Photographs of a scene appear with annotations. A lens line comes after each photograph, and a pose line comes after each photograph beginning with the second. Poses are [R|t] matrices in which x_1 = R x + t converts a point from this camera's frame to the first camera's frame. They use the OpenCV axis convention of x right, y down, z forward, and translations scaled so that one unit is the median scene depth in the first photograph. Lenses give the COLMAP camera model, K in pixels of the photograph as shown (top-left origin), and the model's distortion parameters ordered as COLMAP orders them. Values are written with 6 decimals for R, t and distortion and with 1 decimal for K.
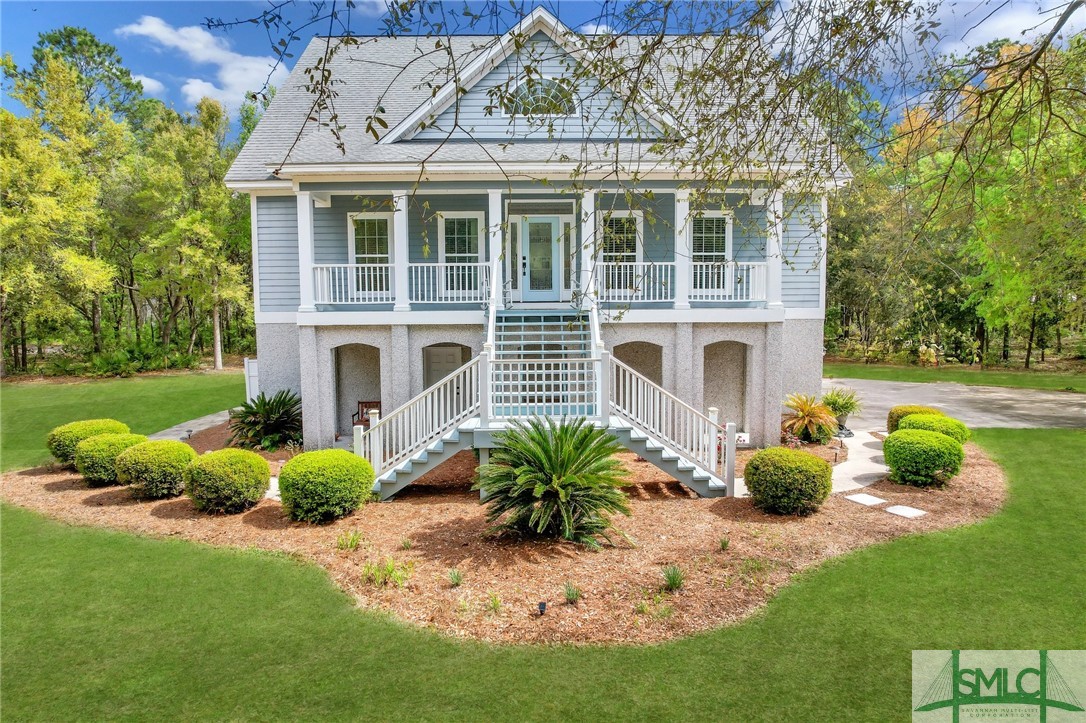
lens RADIAL K [[694.8, 0, 543.4], [0, 694.8, 356.4], [0, 0, 1]] dist [-0.066978, 0.049755]
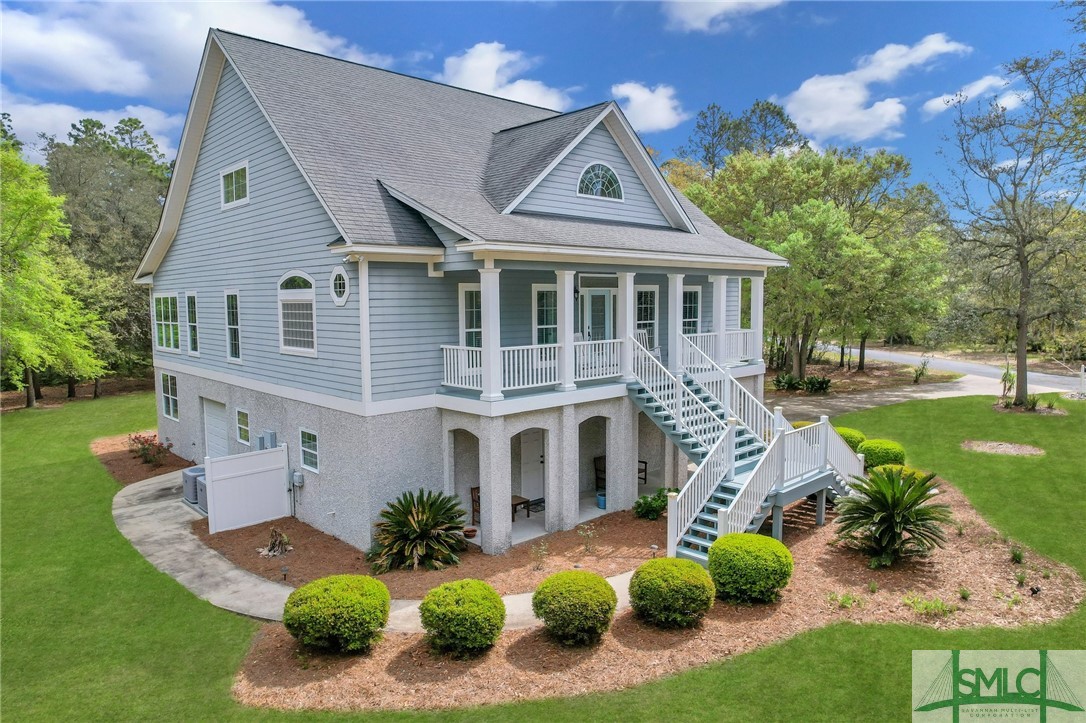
lens RADIAL K [[694.8, 0, 543.4], [0, 694.8, 356.4], [0, 0, 1]] dist [-0.066978, 0.049755]
pose [[0.740212, -0.055054, 0.670116, -0.811819], [0.064792, 0.997844, 0.010409, -0.114289], [-0.669245, 0.035714, 0.742183, 0.252731]]
